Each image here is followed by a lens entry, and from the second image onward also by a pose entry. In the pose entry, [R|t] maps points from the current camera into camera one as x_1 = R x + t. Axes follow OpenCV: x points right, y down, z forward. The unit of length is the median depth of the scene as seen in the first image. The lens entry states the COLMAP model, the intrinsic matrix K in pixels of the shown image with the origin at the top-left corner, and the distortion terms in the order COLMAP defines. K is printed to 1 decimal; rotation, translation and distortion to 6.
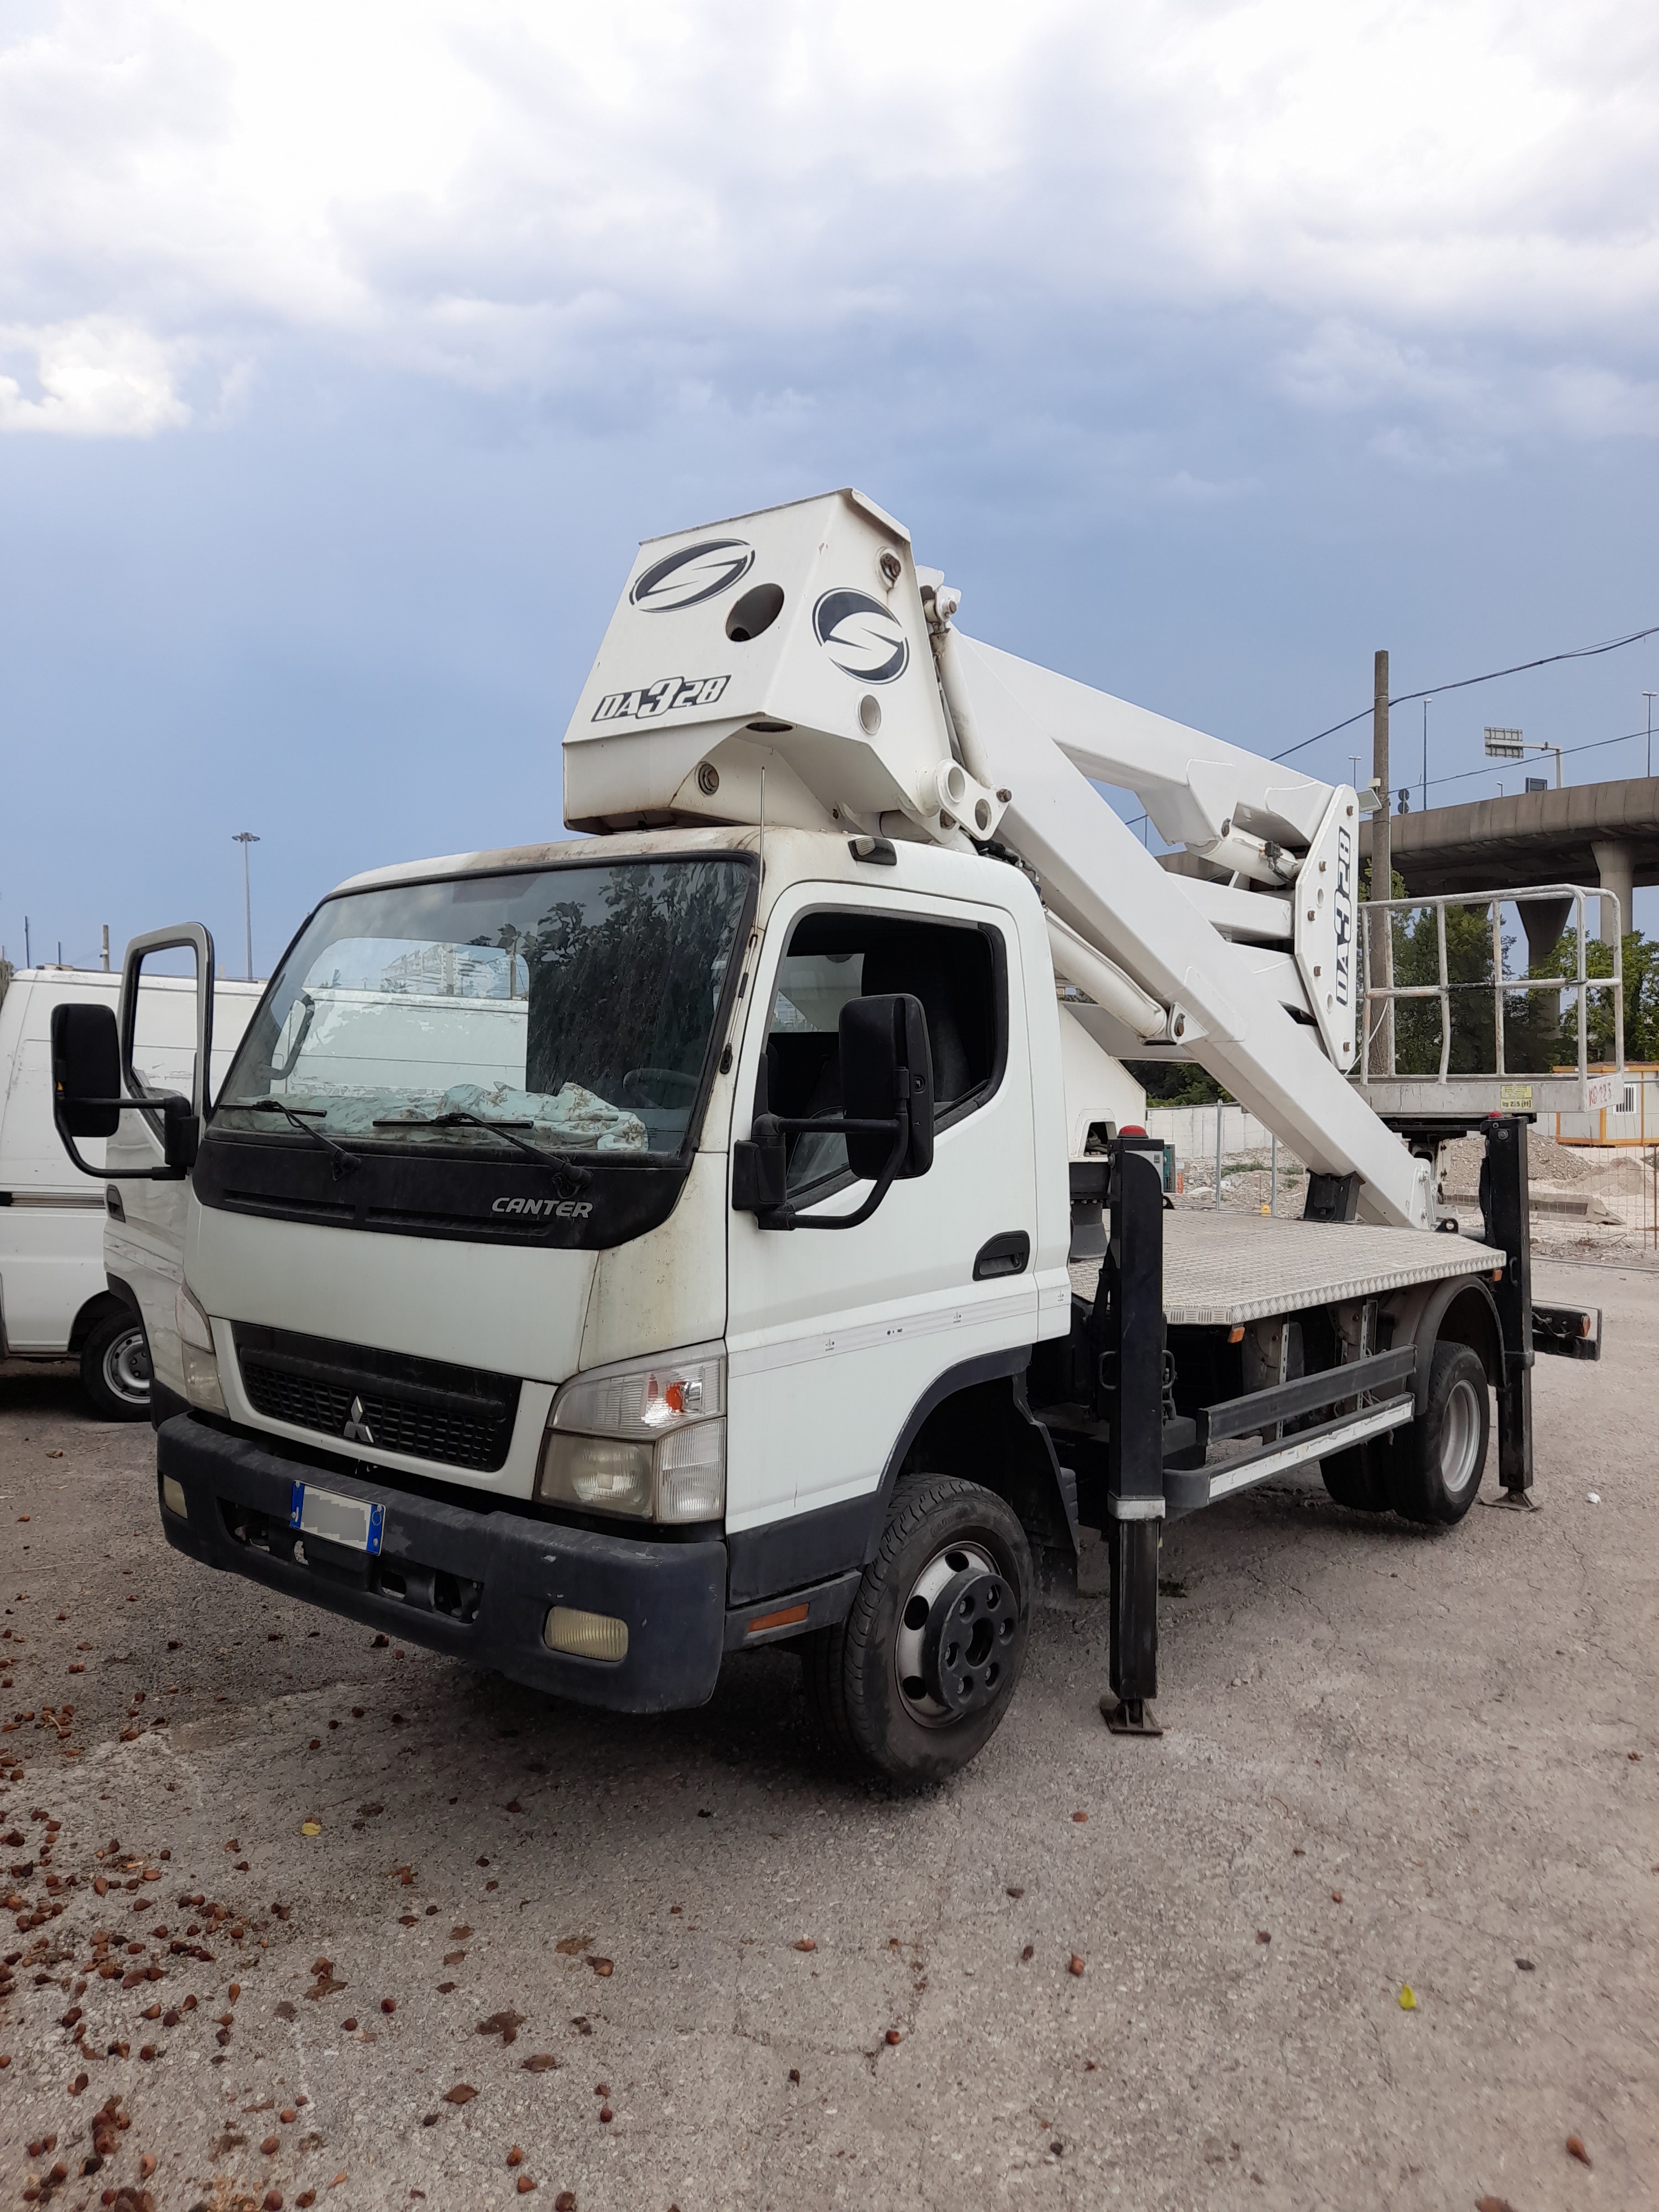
lens RADIAL K [[1625.1, 0, 816.9], [0, 1625.1, 1105.8], [0, 0, 1]] dist [0.044866, -0.053766]
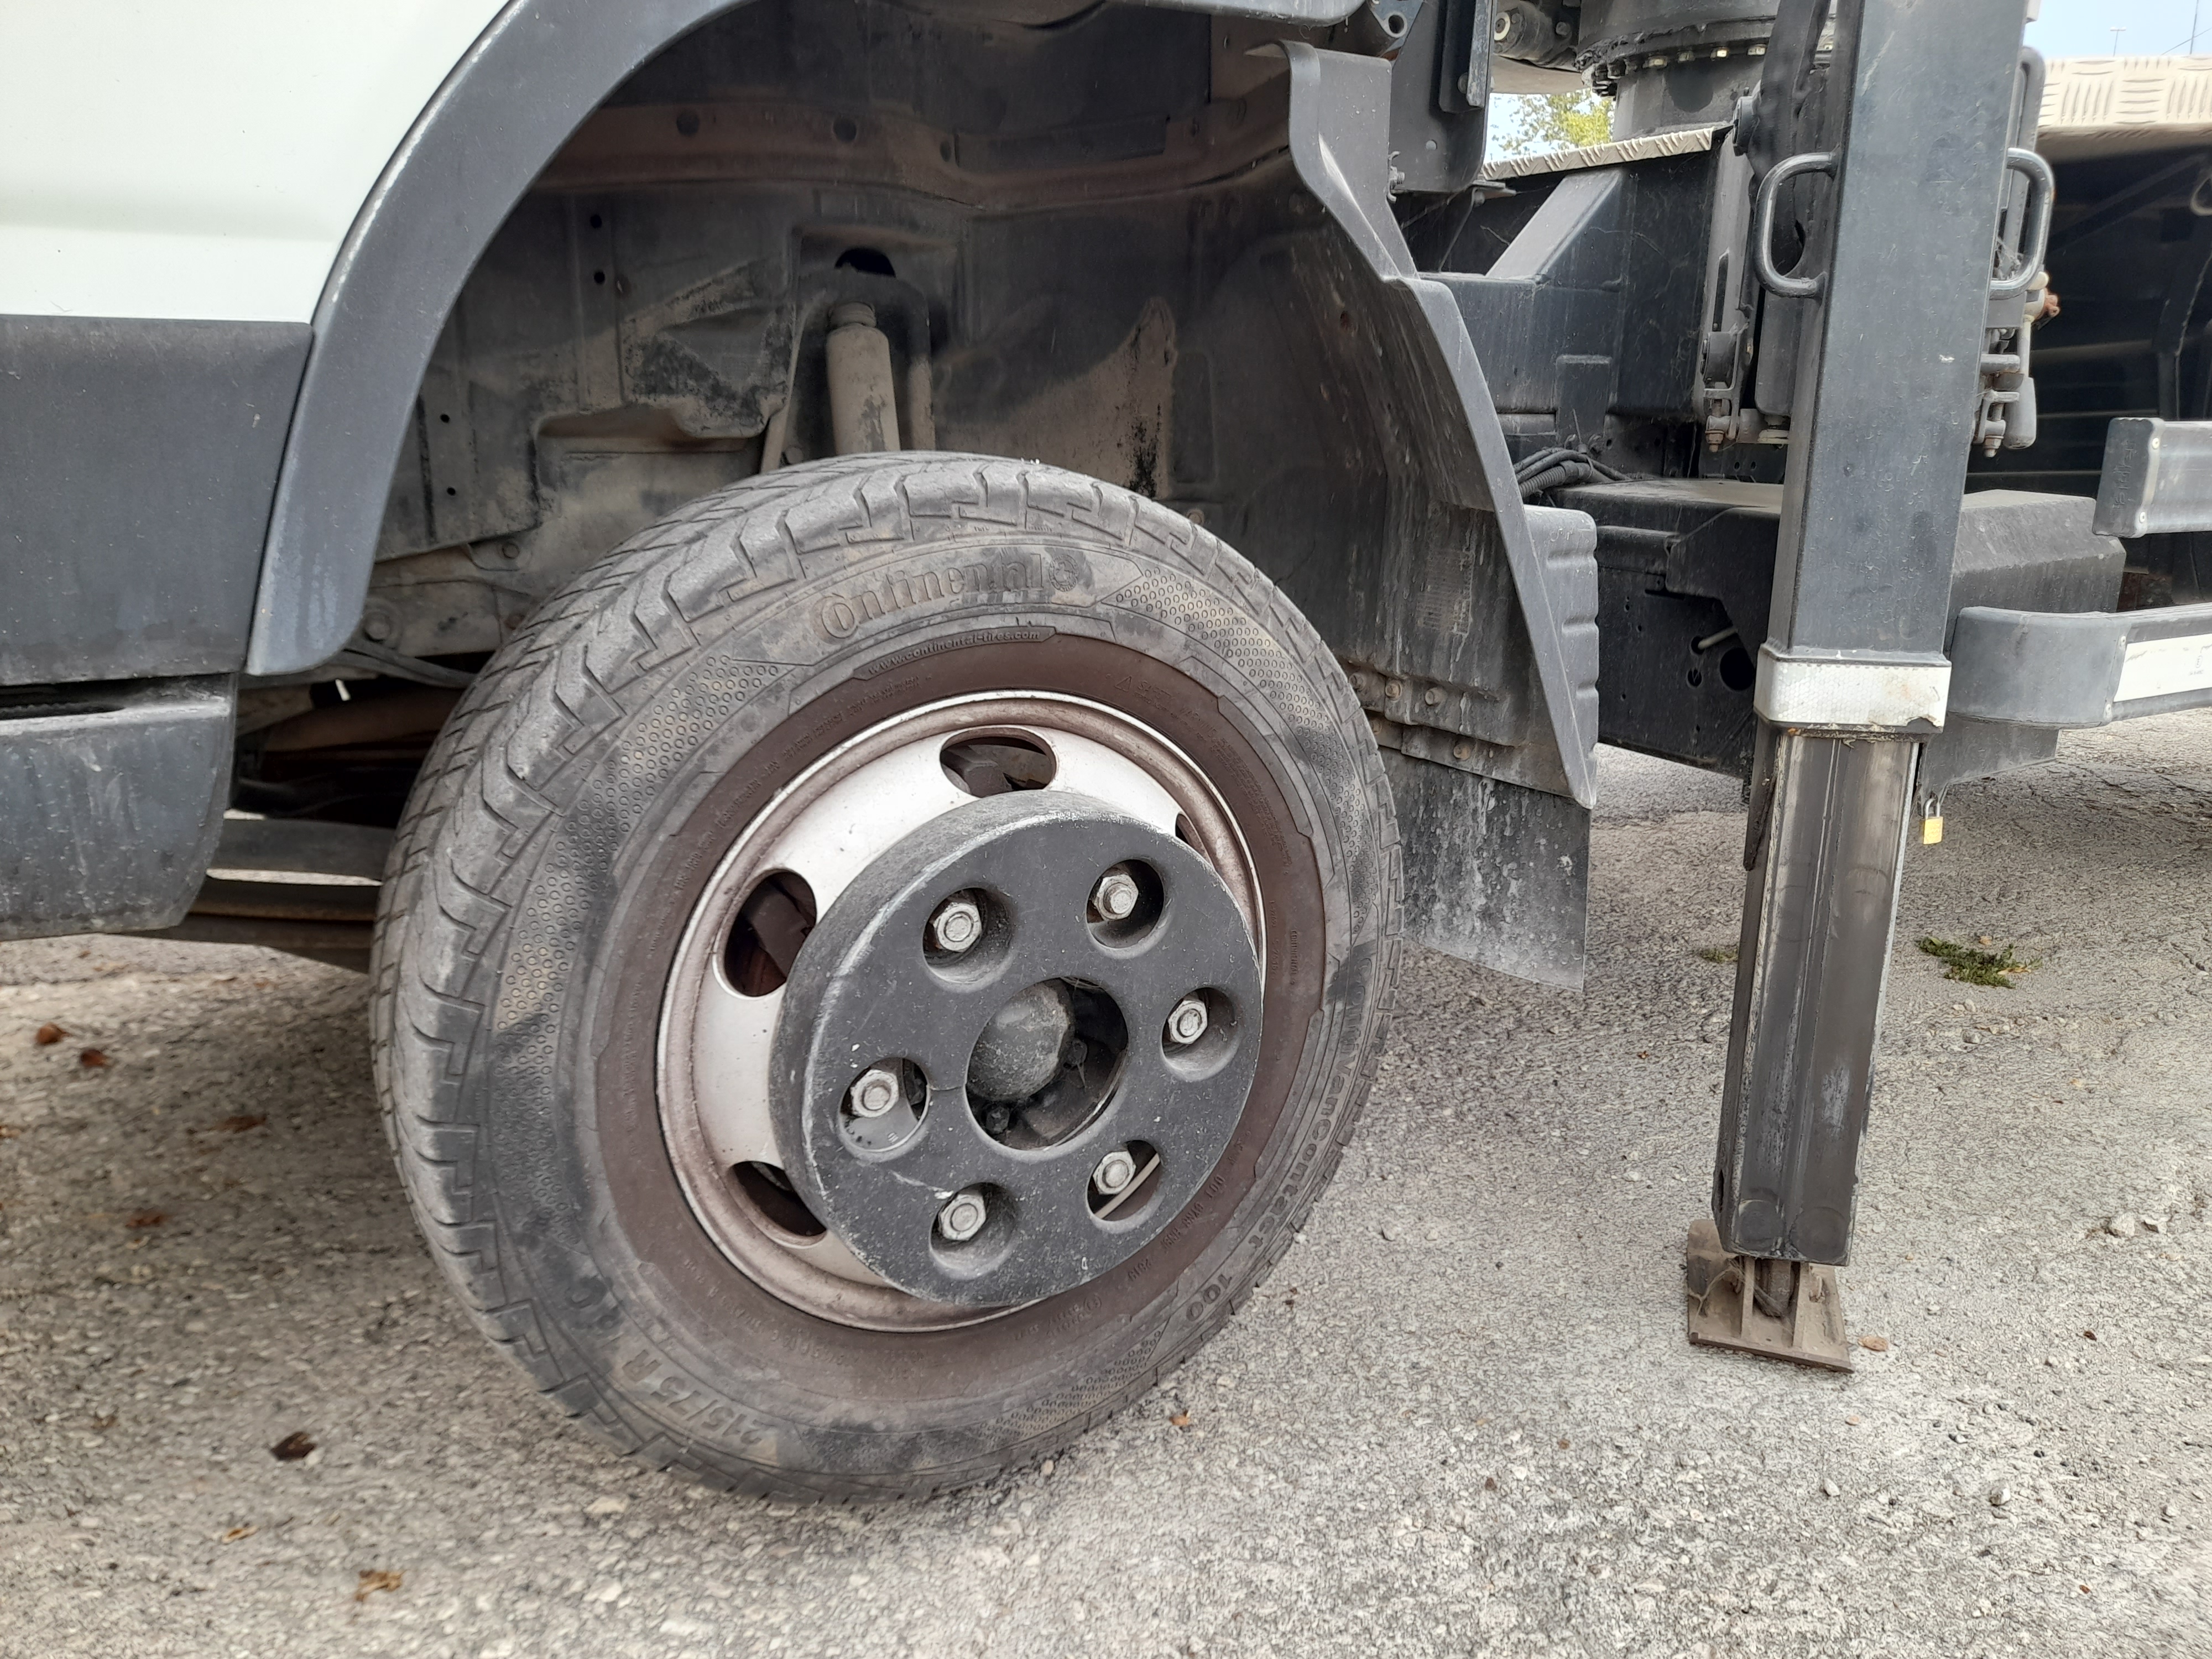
lens RADIAL K [[1625.1, 0, 1114.1], [0, 1625.1, 830.0], [0, 0, 1]] dist [0.044866, -0.053766]
pose [[0.952546, 0.073314, -0.295433, 0.178921], [-0.003067, 0.972824, 0.231524, 0.227881], [0.304378, -0.219631, 0.926885, 0.756689]]
